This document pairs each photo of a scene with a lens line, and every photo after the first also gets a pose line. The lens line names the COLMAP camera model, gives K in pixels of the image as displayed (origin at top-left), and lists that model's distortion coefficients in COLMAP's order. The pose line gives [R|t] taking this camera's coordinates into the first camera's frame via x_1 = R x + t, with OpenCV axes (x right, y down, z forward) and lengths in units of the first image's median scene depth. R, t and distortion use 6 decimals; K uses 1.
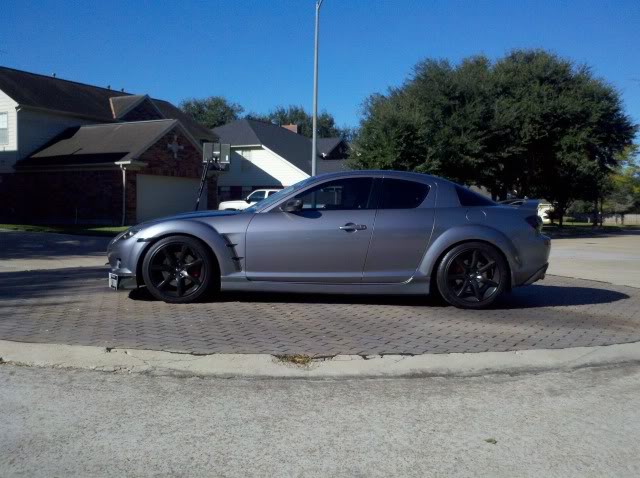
lens RADIAL K [[713.2, 0, 320.0], [0, 713.2, 239.0], [0, 0, 1]] dist [-0.013350, 0.005209]
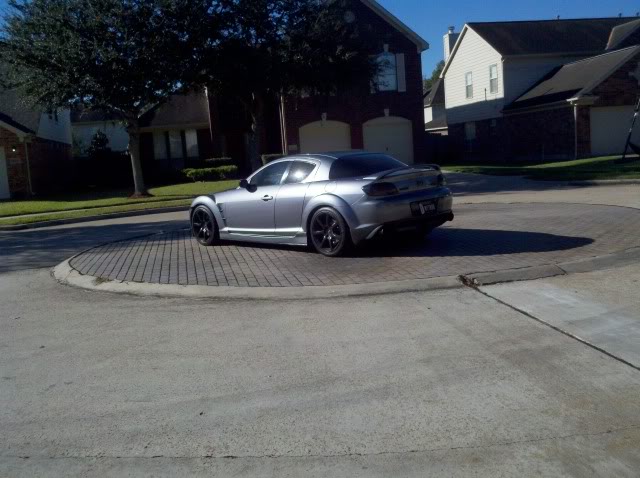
lens RADIAL K [[713.2, 0, 320.0], [0, 713.2, 239.0], [0, 0, 1]] dist [-0.013350, 0.005209]
pose [[0.650258, 0.027131, -0.759229, 0.274352], [0.056237, 0.994901, 0.083718, -0.011272], [0.757629, -0.097135, 0.645417, 0.023489]]
